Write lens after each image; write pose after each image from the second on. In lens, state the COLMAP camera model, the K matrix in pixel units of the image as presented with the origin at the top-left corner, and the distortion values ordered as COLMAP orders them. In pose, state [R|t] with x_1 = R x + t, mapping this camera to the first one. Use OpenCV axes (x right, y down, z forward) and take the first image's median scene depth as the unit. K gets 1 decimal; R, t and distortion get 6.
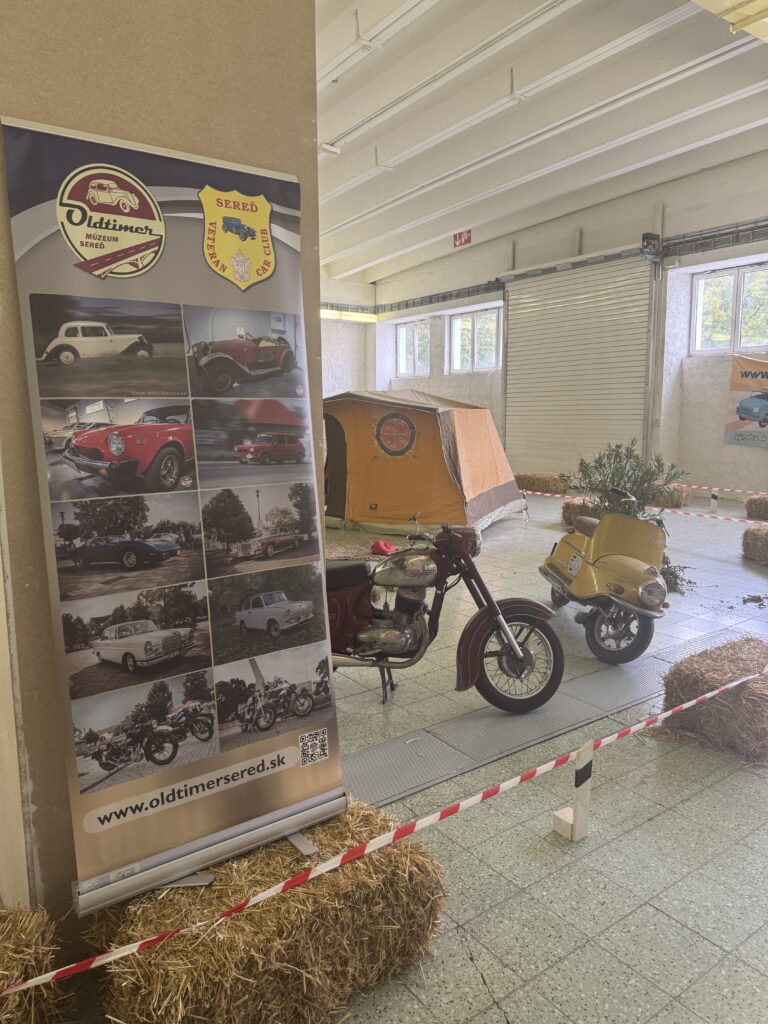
lens RADIAL K [[713.9, 0, 389.6], [0, 713.9, 522.8], [0, 0, 1]] dist [0.104879, -0.174037]
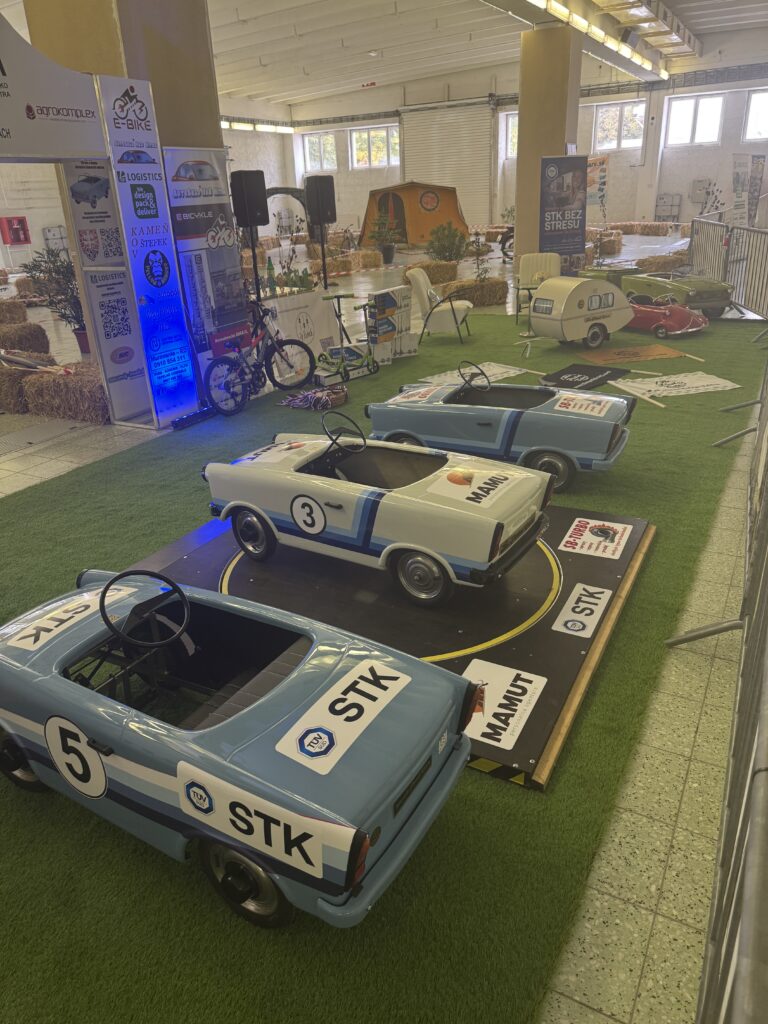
lens RADIAL K [[719.3, 0, 386.8], [0, 719.3, 523.2], [0, 0, 1]] dist [0.000775, 0.001577]
pose [[0.903818, -0.207817, 0.374064, -0.652669], [0.104695, 0.954978, 0.277589, 0.113456], [-0.414911, -0.211728, 0.884884, -0.654264]]
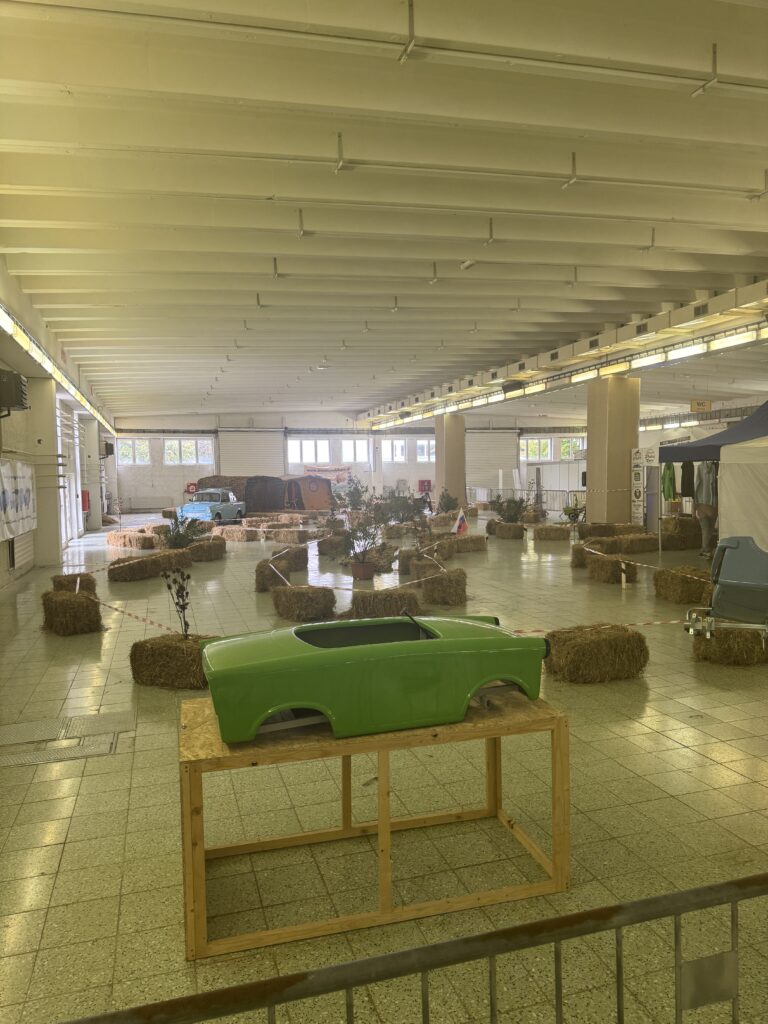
lens RADIAL K [[719.5, 0, 384.0], [0, 719.5, 512.0], [0, 0, 1]] dist [0.068666, -0.083679]
pose [[0.305776, -0.043993, 0.951087, -1.856677], [0.163130, 0.986581, -0.006812, 0.047775], [-0.938024, 0.157234, 0.308849, -0.241994]]
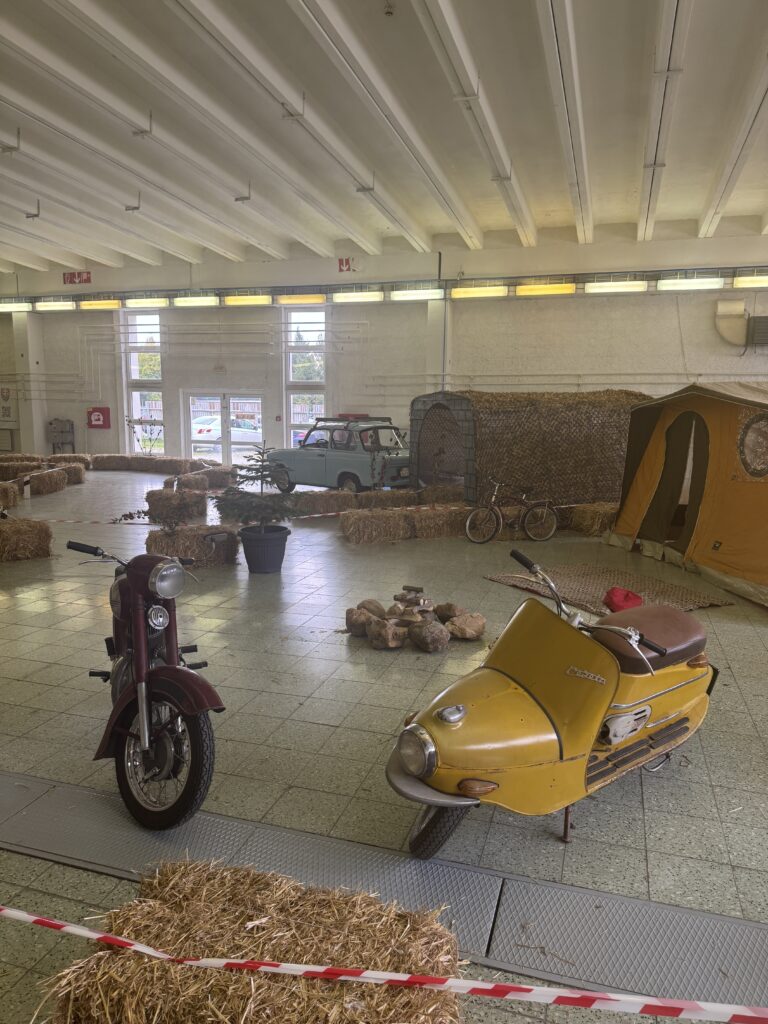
lens RADIAL K [[727.5, 0, 382.1], [0, 727.5, 516.1], [0, 0, 1]] dist [0.063213, -0.108168]
pose [[0.585064, 0.134084, -0.799826, 0.198209], [-0.143922, 0.987750, 0.060310, -0.026599], [0.798114, 0.079827, 0.597194, 0.171066]]
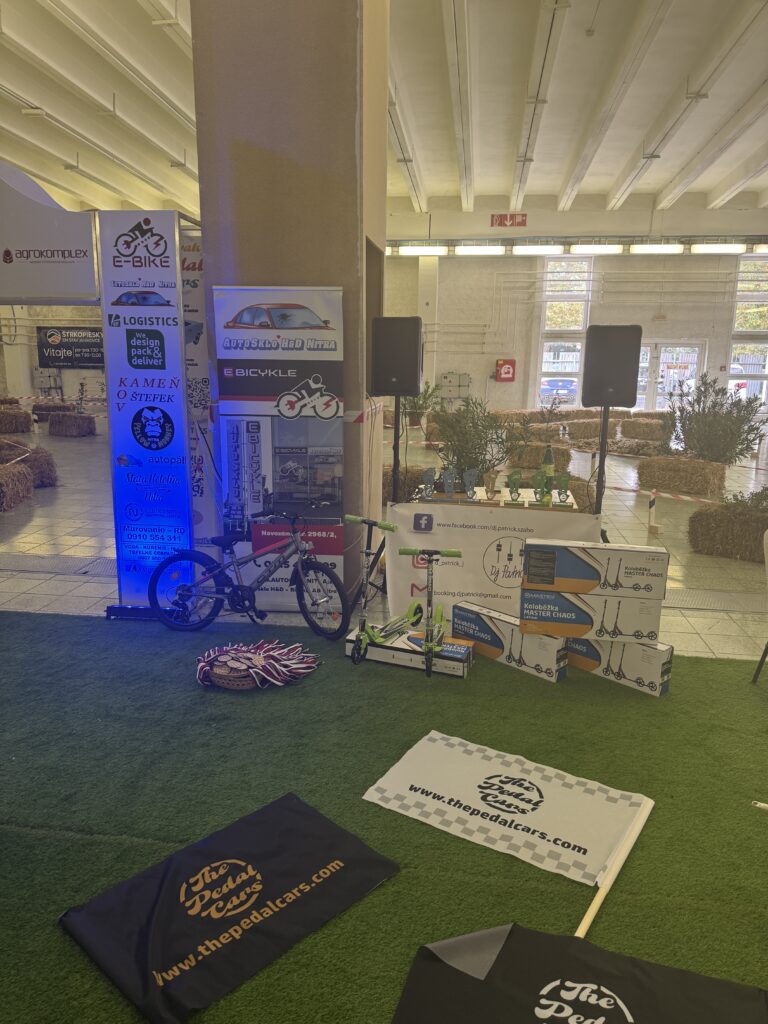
lens RADIAL K [[720.2, 0, 393.9], [0, 720.2, 505.4], [0, 0, 1]] dist [0.115569, -0.145831]
pose [[0.721863, 0.158678, -0.673598, -0.350447], [-0.127678, 0.987186, 0.095721, 0.073625], [0.680156, 0.016906, 0.732873, -0.429885]]
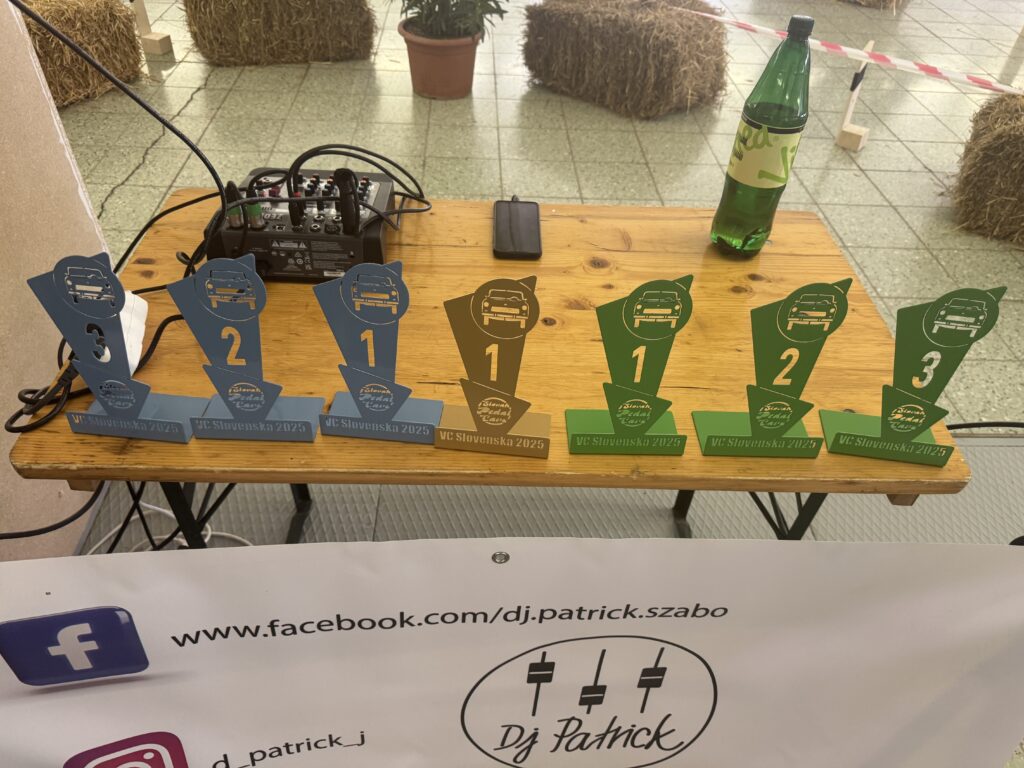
lens RADIAL K [[719.5, 0, 512.0], [0, 719.5, 384.0], [0, 0, 1]] dist [0.068666, -0.083679]
pose [[0.821562, 0.415188, -0.390710, -0.495413], [-0.137106, 0.809085, 0.571475, 0.063502], [0.553387, -0.415934, 0.721638, -0.229557]]
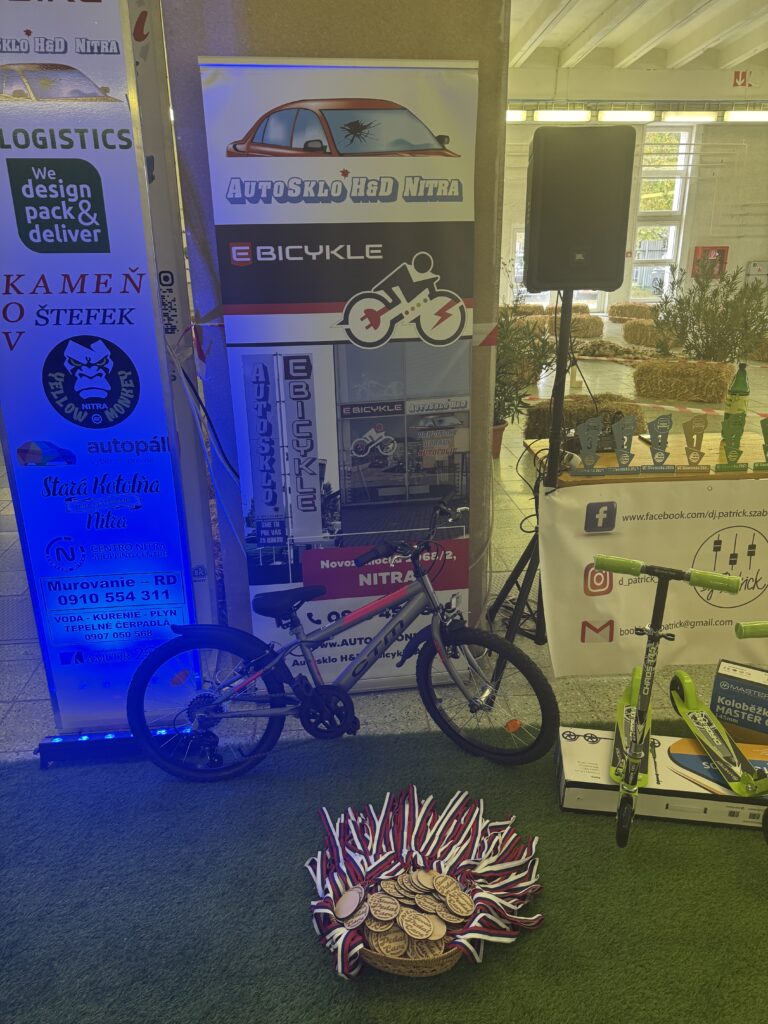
lens RADIAL K [[719.5, 0, 384.0], [0, 719.5, 512.0], [0, 0, 1]] dist [0.068666, -0.083679]
pose [[0.851561, 0.172641, -0.495014, -0.489612], [-0.074612, 0.974521, 0.211521, 0.073954], [0.518919, -0.143189, 0.842745, -0.377845]]
